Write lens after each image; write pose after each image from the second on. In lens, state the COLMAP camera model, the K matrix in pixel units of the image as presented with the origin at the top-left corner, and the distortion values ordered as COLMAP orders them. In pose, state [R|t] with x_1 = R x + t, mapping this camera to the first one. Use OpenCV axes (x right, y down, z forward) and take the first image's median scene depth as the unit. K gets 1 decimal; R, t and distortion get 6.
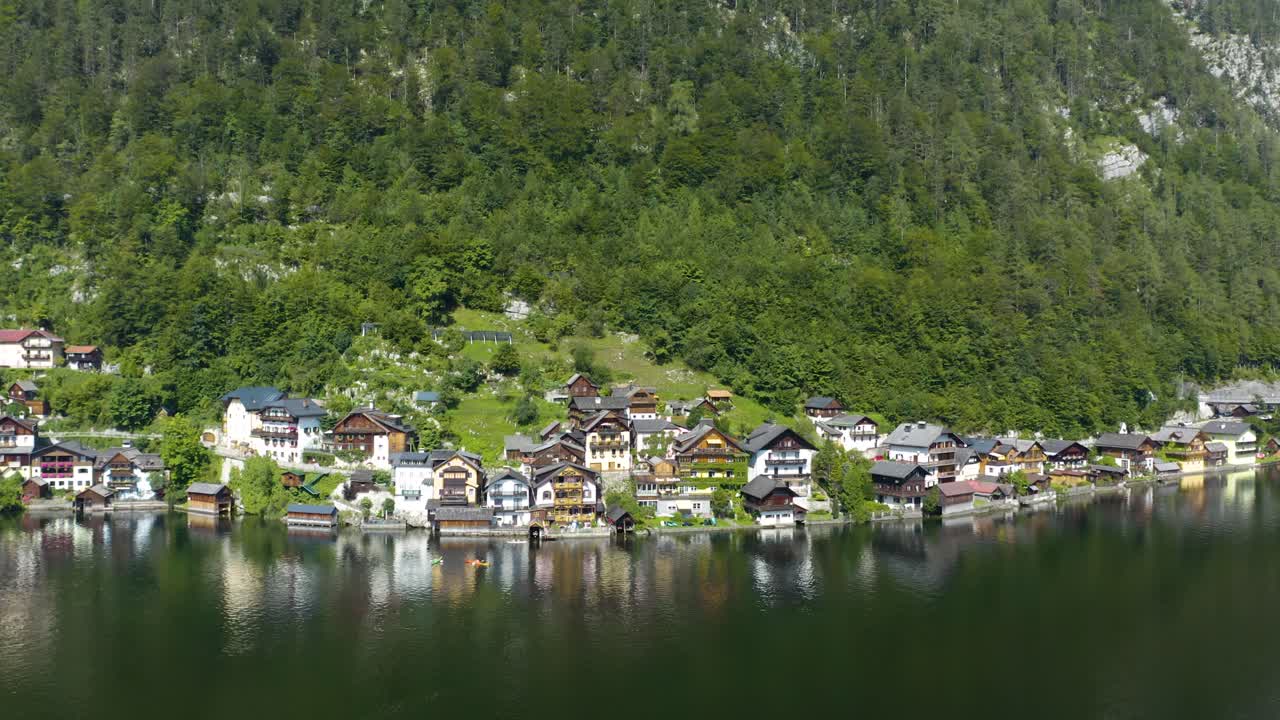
lens RADIAL K [[931.5, 0, 640.0], [0, 931.5, 360.0], [0, 0, 1]] dist [0.095325, -0.108543]
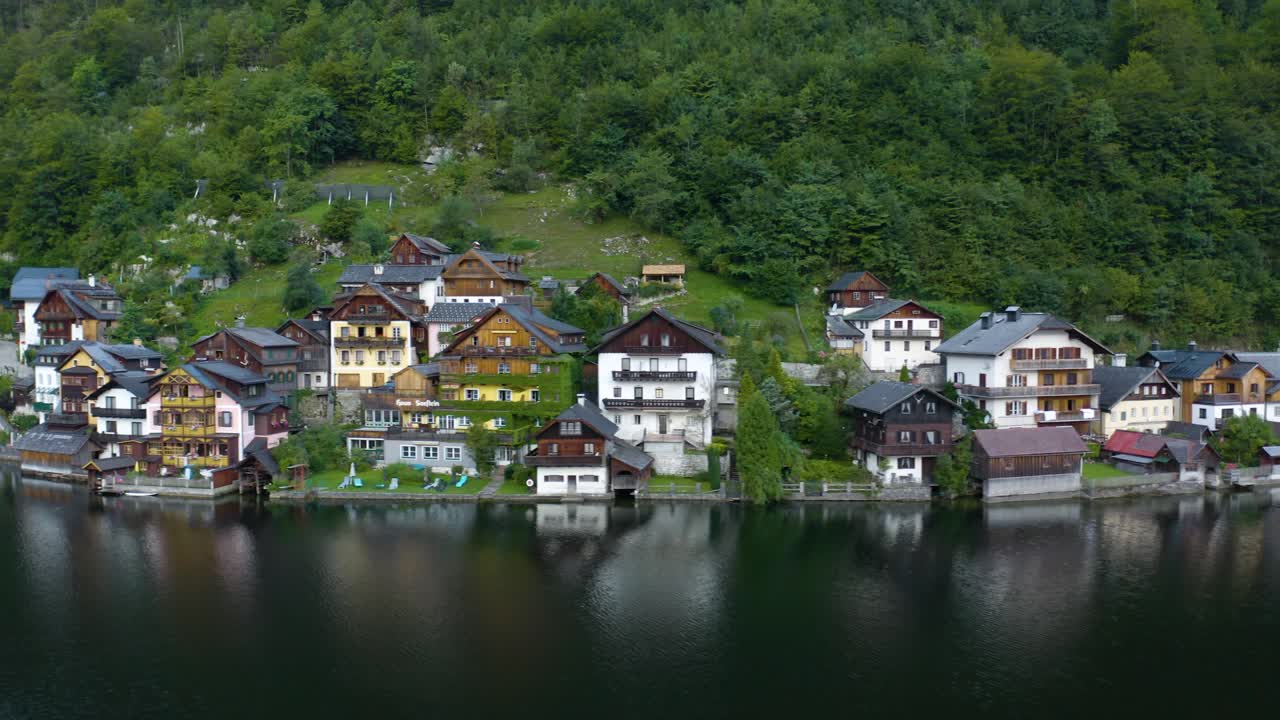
lens RADIAL K [[970.6, 0, 640.0], [0, 970.6, 360.0], [0, 0, 1]] dist [0.102027, -0.229925]
pose [[0.925032, 0.011239, -0.379722, 0.308284], [0.007295, 0.998852, 0.047335, 0.065916], [0.379818, -0.046556, 0.923889, 0.445561]]
